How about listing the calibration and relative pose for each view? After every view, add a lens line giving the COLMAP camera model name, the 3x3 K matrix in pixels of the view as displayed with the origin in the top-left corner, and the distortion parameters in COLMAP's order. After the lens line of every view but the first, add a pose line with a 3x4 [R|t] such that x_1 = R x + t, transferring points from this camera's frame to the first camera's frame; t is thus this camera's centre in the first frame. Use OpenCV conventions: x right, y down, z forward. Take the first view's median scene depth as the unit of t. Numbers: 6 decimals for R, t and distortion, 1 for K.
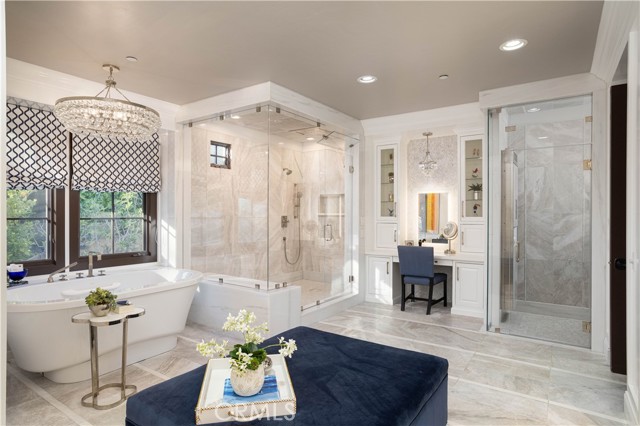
lens RADIAL K [[363.7, 0, 319.0], [0, 363.7, 212.4], [0, 0, 1]] dist [-0.003003, 0.000124]
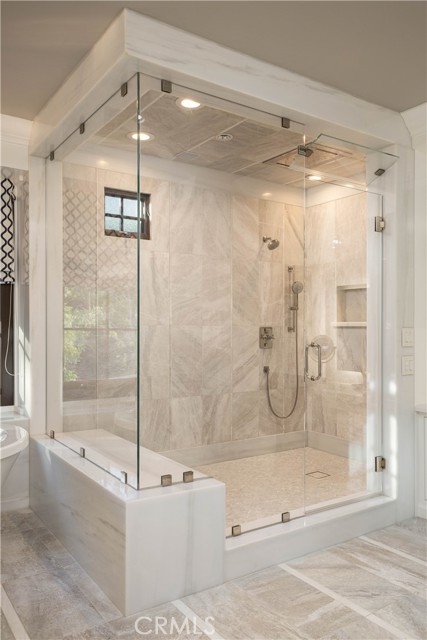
lens RADIAL K [[515.3, 0, 215.2], [0, 515.3, 322.5], [0, 0, 1]] dist [0.039230, 0.001809]
pose [[0.934069, -0.000616, -0.357093, 0.126415], [-0.001515, 0.999983, -0.005688, 0.008876], [0.357090, 0.005855, 0.934051, 0.315437]]
